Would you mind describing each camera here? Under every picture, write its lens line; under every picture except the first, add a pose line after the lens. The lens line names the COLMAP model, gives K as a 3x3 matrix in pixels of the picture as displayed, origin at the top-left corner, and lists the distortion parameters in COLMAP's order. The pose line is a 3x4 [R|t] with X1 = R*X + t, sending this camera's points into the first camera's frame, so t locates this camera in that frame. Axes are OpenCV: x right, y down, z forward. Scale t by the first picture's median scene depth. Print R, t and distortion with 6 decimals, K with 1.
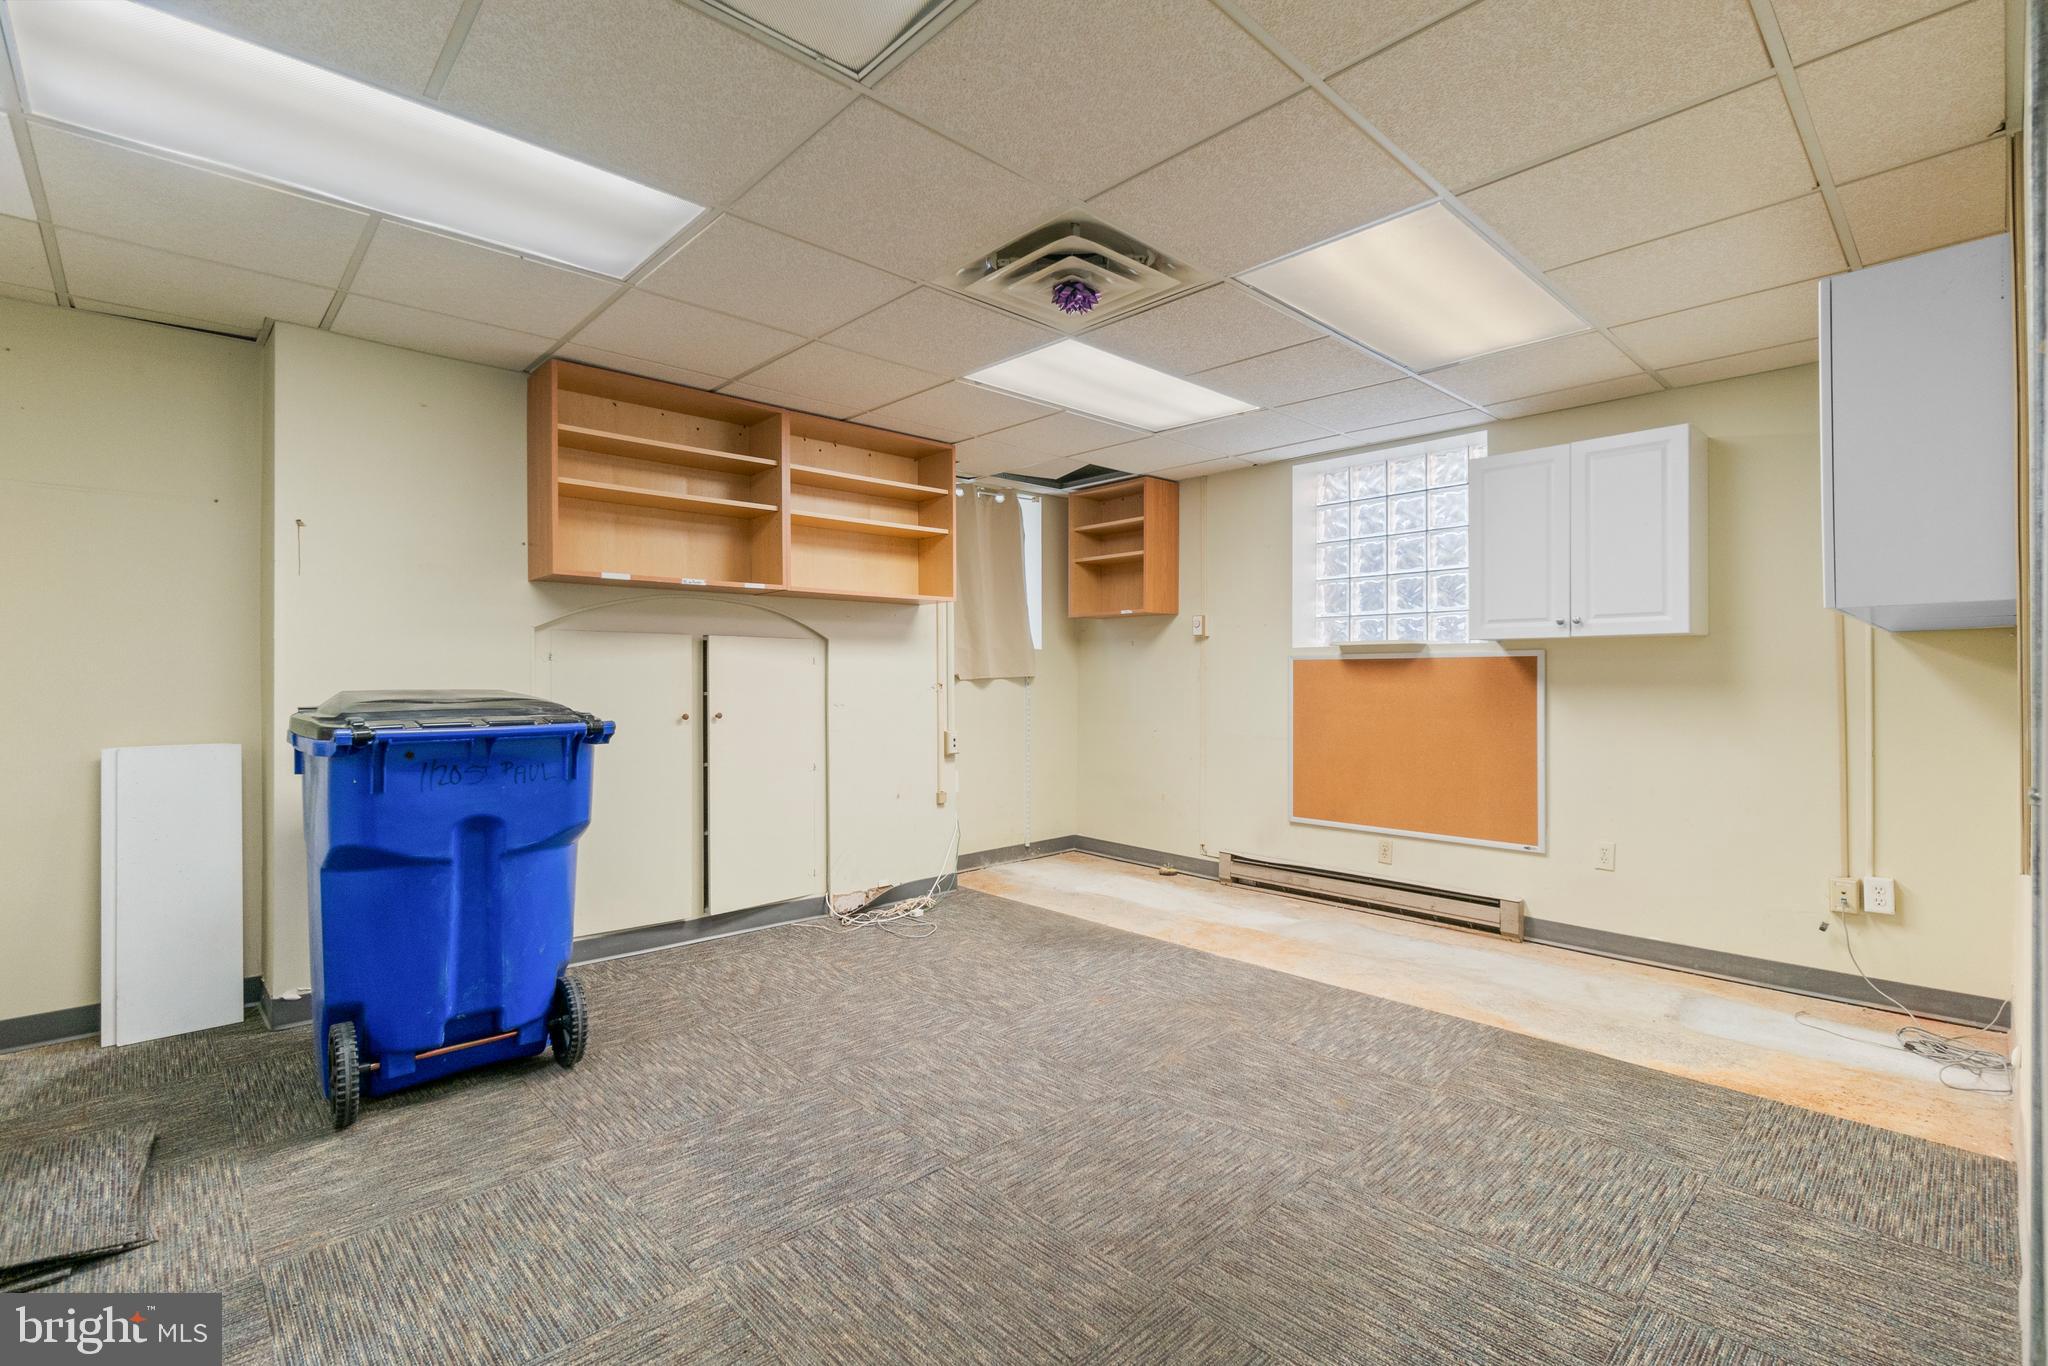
lens RADIAL K [[900.3, 0, 1025.5], [0, 900.3, 676.6], [0, 0, 1]] dist [-0.004312, -0.001284]
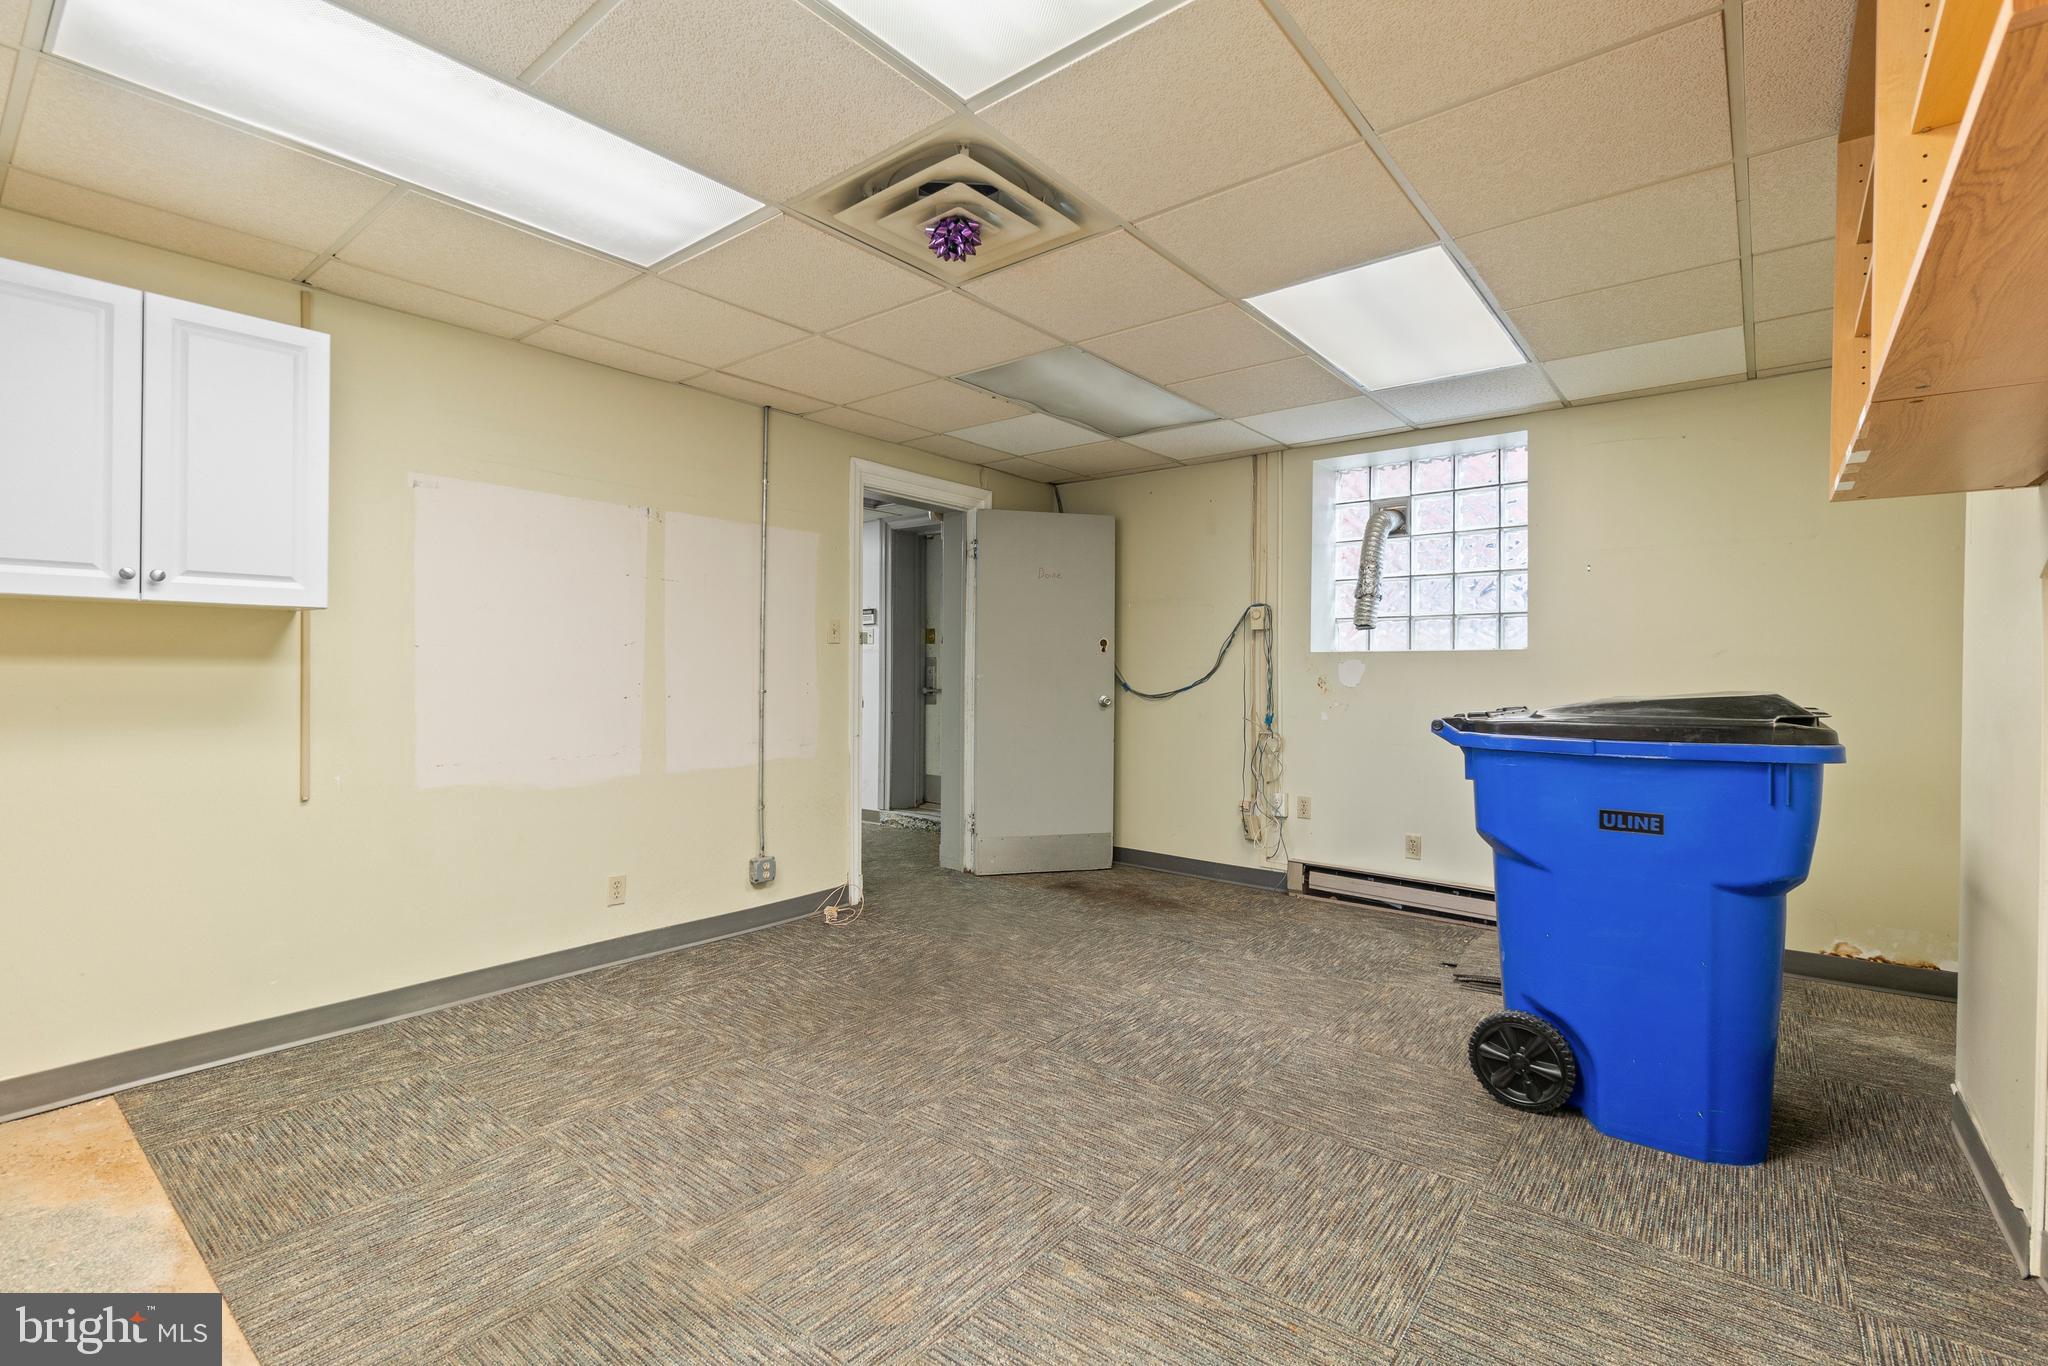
lens RADIAL K [[900.3, 0, 1028.2], [0, 900.3, 676.1], [0, 0, 1]] dist [-0.004312, -0.001284]
pose [[-0.989900, -0.007198, -0.141585, 0.112362], [-0.008038, 0.999953, 0.005358, 0.000154], [0.141540, 0.006442, -0.989912, 1.999593]]
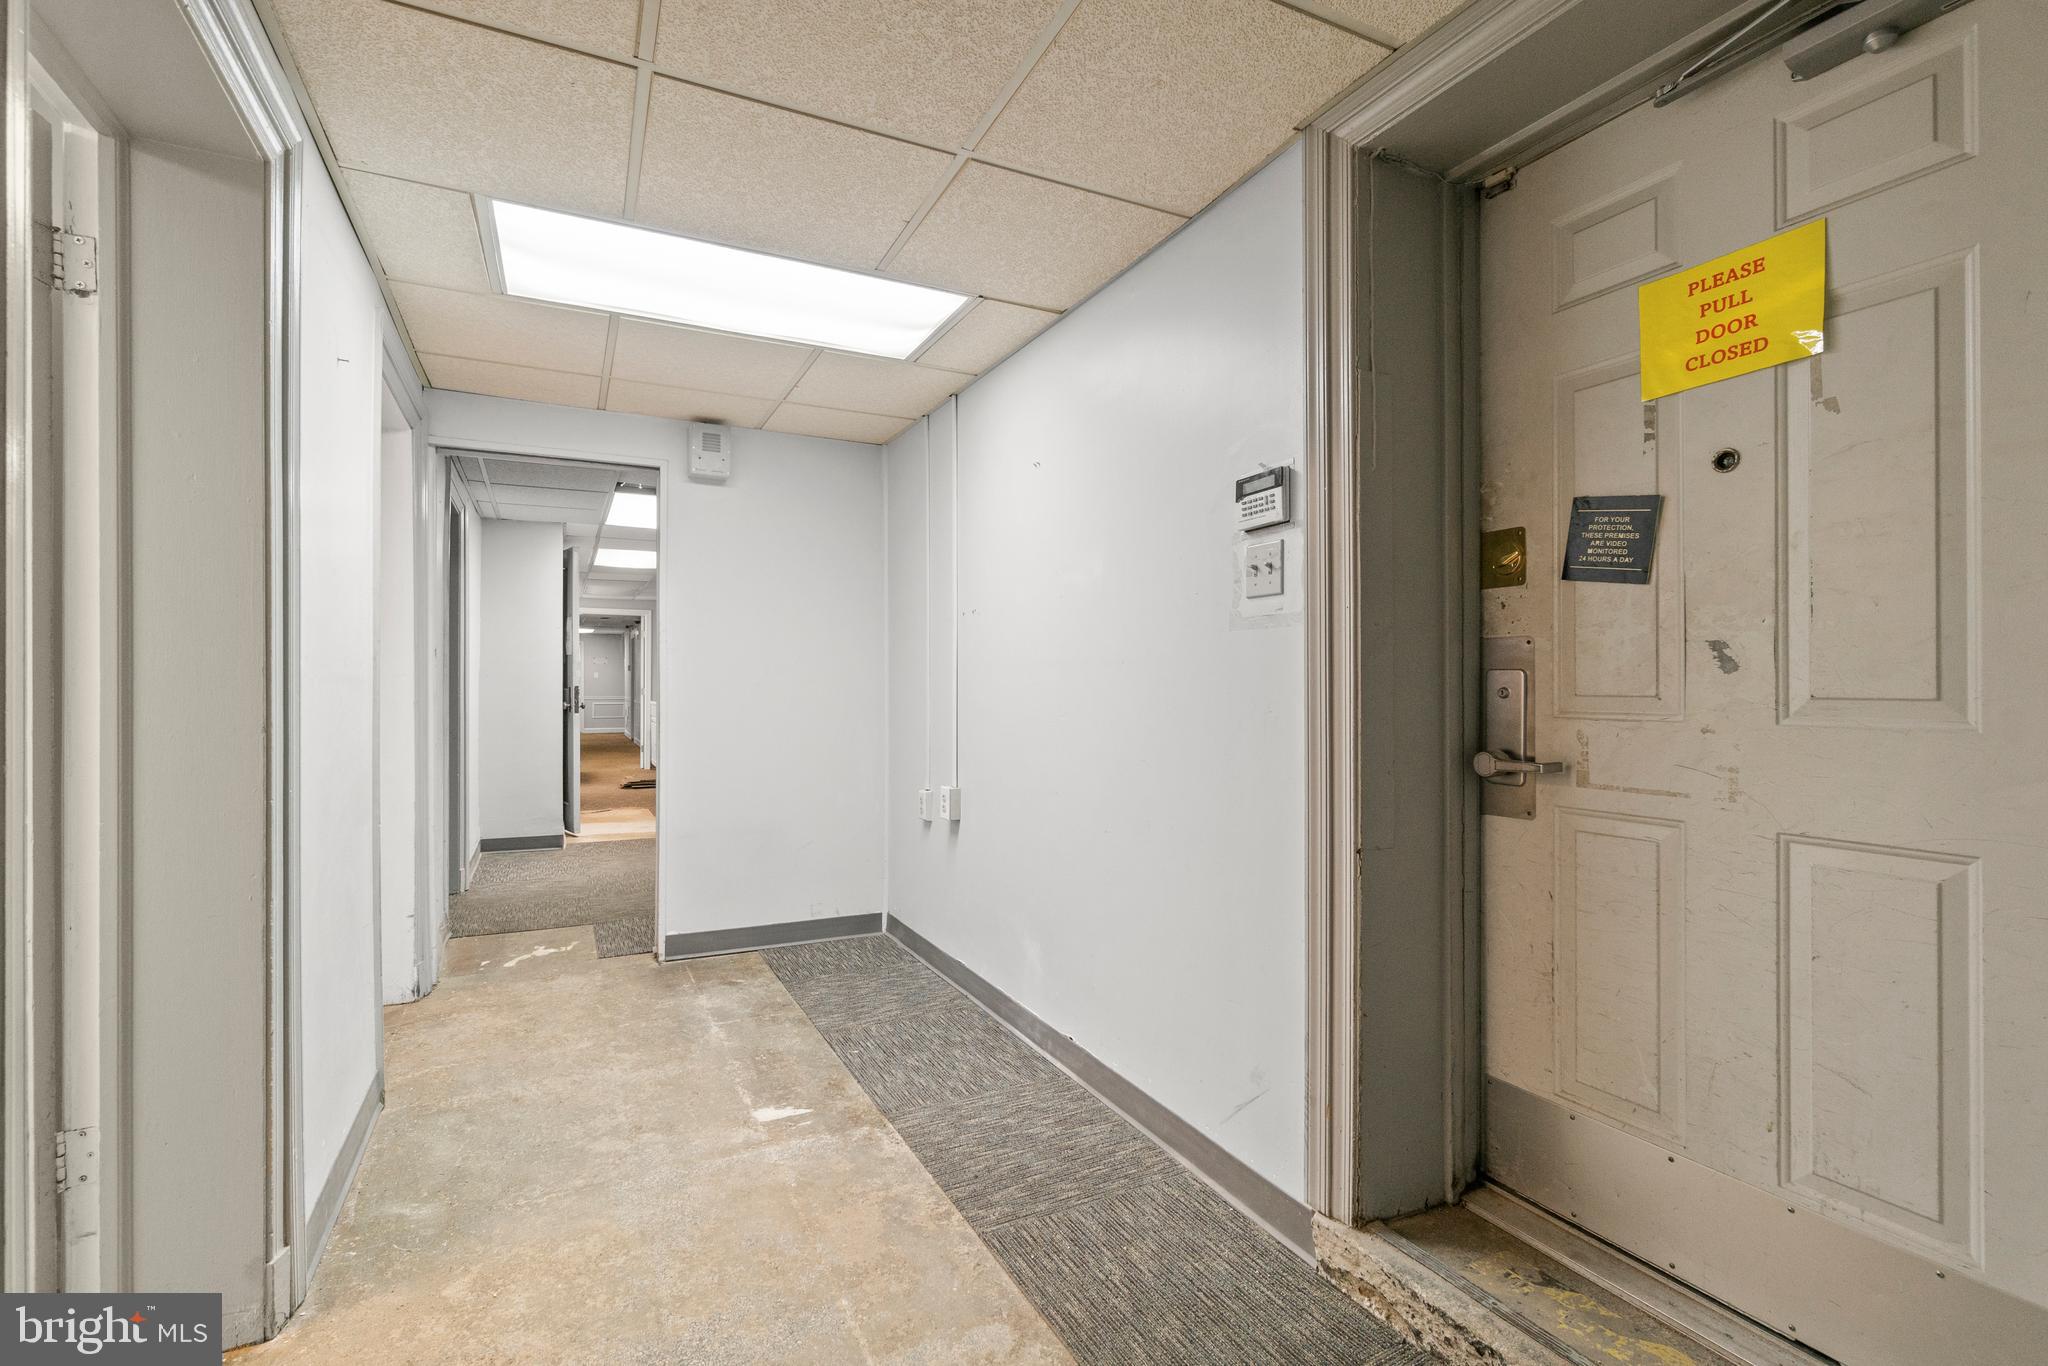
lens RADIAL K [[900.3, 0, 1024.2], [0, 900.3, 685.3], [0, 0, 1]] dist [-0.004312, -0.001284]
pose [[-0.958013, 0.001435, 0.286723, 0.147308], [0.000959, 0.999998, -0.001799, -0.000293], [-0.286725, -0.001448, -0.958012, 1.031144]]
